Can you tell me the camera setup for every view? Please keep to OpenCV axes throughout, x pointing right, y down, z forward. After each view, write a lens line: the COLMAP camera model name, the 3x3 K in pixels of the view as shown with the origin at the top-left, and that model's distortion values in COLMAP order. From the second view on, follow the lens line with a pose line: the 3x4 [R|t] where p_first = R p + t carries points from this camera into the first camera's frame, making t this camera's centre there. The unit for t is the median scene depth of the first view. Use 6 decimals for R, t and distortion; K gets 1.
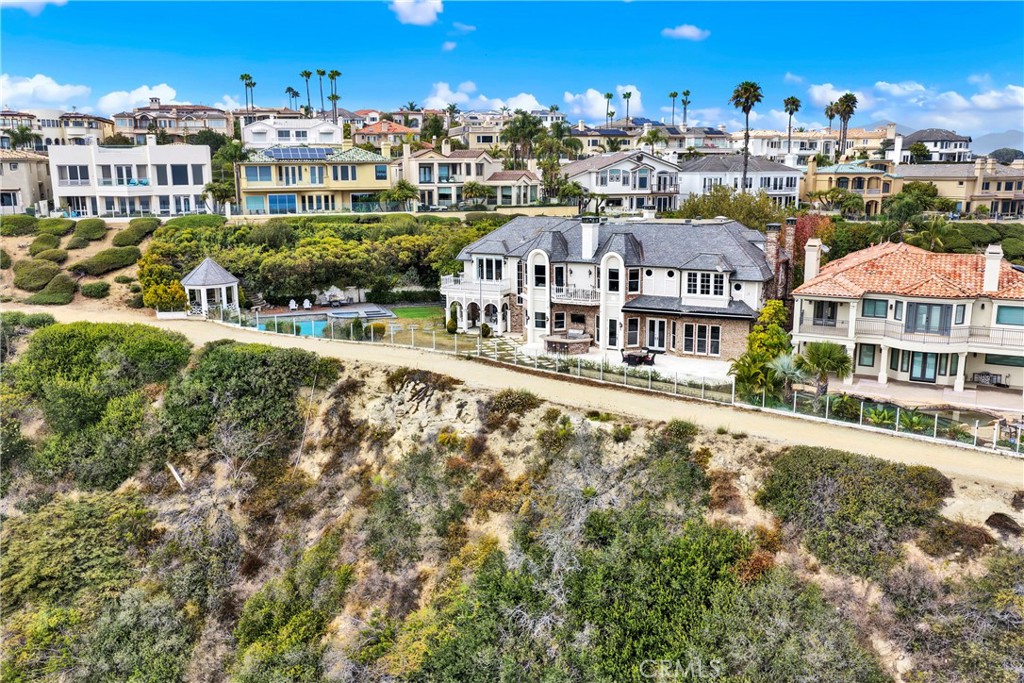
lens RADIAL K [[853.9, 0, 508.7], [0, 853.9, 345.0], [0, 0, 1]] dist [-0.008282, 0.034573]
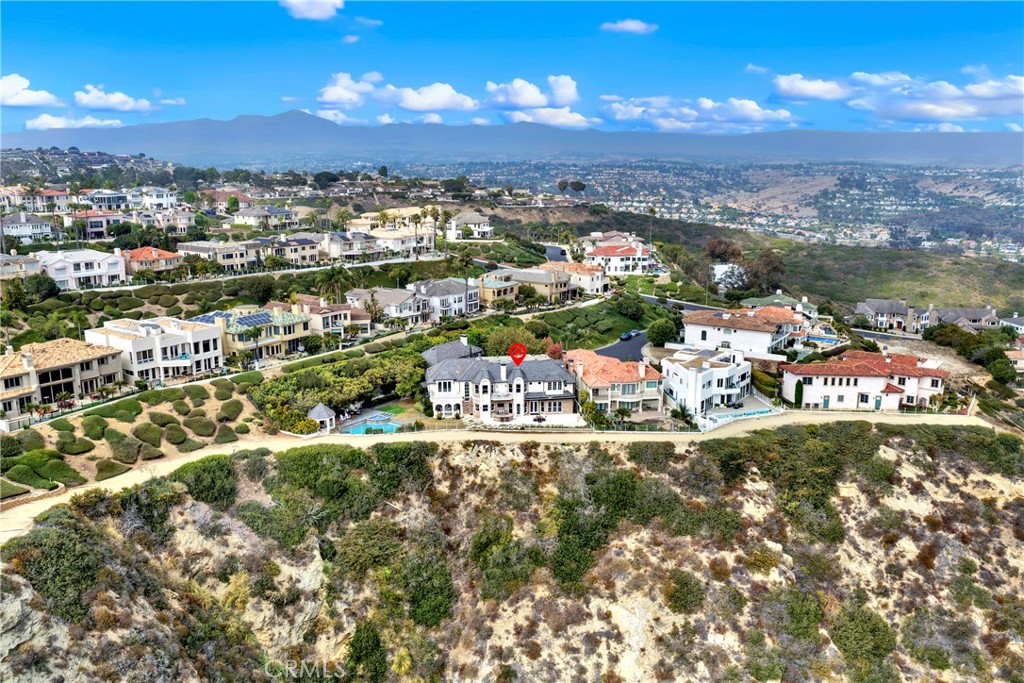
lens RADIAL K [[853.9, 0, 510.6], [0, 853.9, 343.6], [0, 0, 1]] dist [-0.008282, 0.034573]
pose [[0.800915, -0.126467, 0.585270, -1.354412], [0.118637, 0.991580, 0.051915, -0.343040], [-0.586907, 0.027855, 0.809175, -1.005730]]
